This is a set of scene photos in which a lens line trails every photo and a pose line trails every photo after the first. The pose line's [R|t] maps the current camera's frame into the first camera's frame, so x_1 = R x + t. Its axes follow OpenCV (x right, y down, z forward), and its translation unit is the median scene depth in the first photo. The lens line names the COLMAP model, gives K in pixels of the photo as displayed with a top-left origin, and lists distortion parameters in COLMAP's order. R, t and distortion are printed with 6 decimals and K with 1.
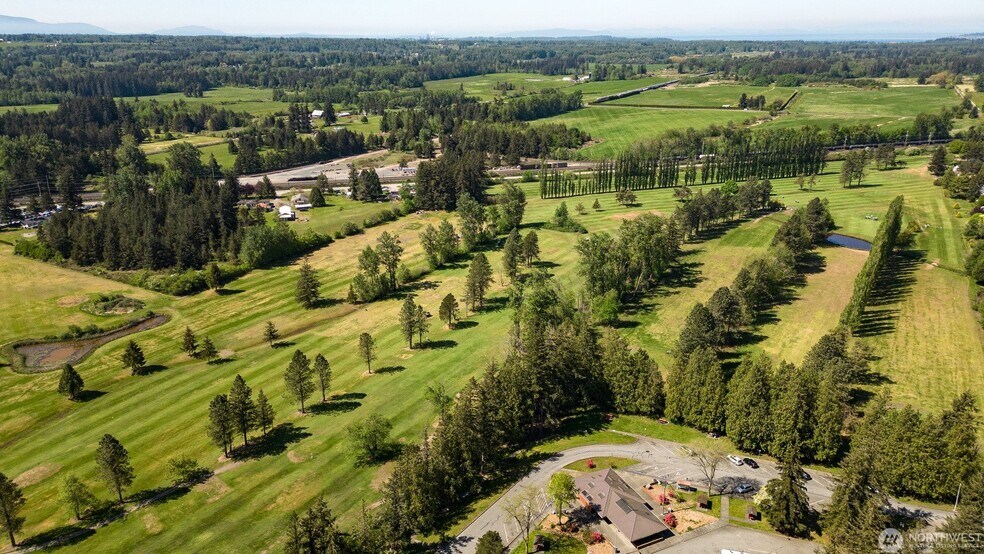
lens RADIAL K [[691.7, 0, 492.7], [0, 691.7, 263.9], [0, 0, 1]] dist [0.085232, -0.085764]
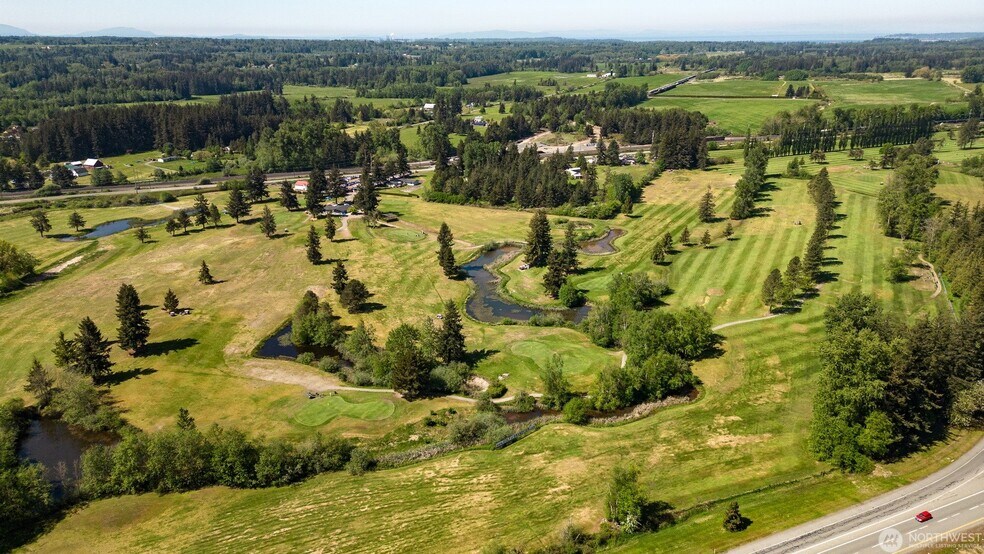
lens RADIAL K [[691.7, 0, 492.7], [0, 691.7, 263.9], [0, 0, 1]] dist [0.085232, -0.085764]
pose [[0.996019, -0.029454, 0.084130, -0.164021], [0.029615, 0.999561, -0.000663, 0.026798], [-0.084073, 0.003152, 0.996455, -0.077966]]
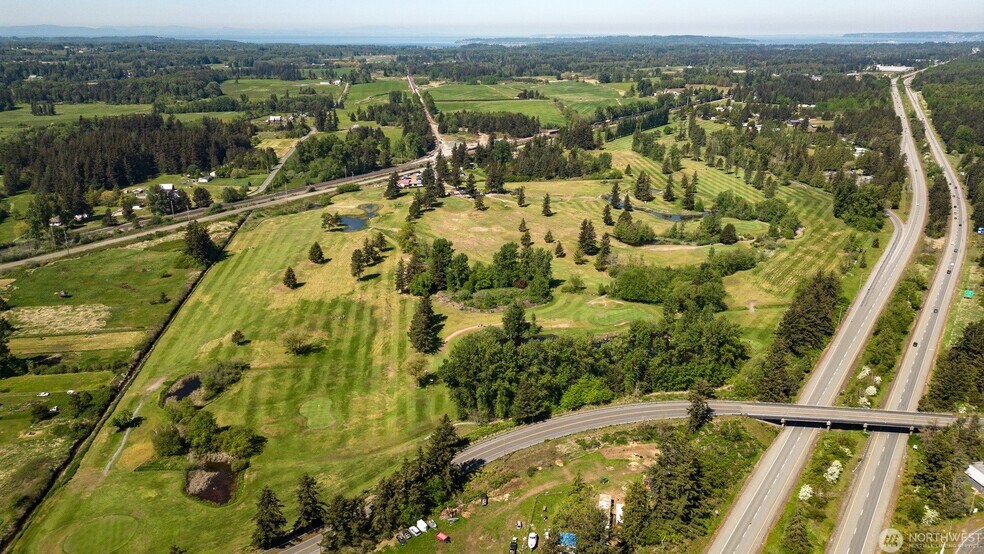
lens RADIAL K [[691.7, 0, 492.7], [0, 691.7, 263.9], [0, 0, 1]] dist [0.085232, -0.085764]
pose [[0.795144, -0.188299, 0.576445, -0.463544], [0.187622, 0.980319, 0.061422, 0.021535], [-0.576666, 0.059315, 0.814824, -0.141121]]
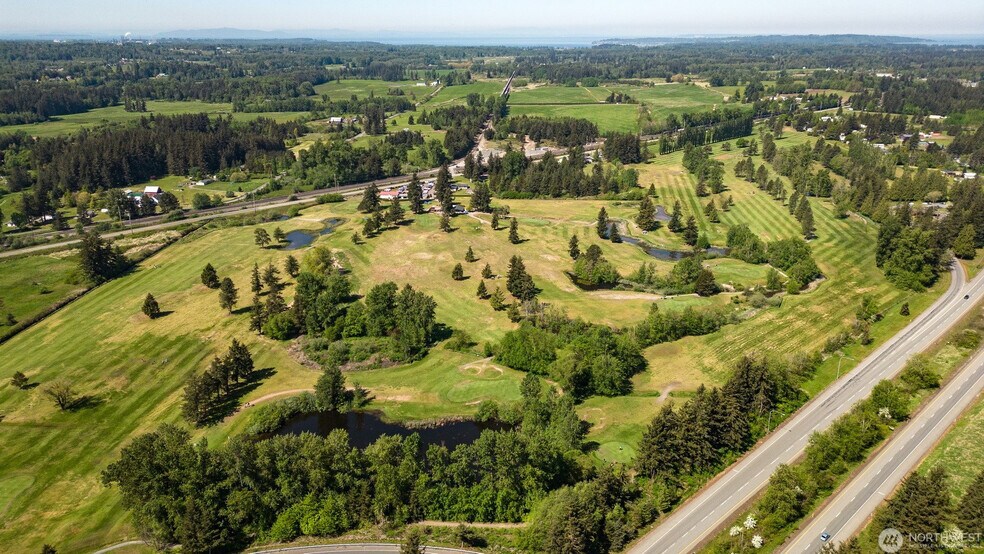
lens RADIAL K [[691.7, 0, 492.7], [0, 691.7, 263.9], [0, 0, 1]] dist [0.085232, -0.085764]
pose [[0.900494, -0.135009, 0.413379, -0.354796], [0.135124, 0.990401, 0.029114, 0.023529], [-0.413342, 0.029641, 0.910093, -0.142416]]
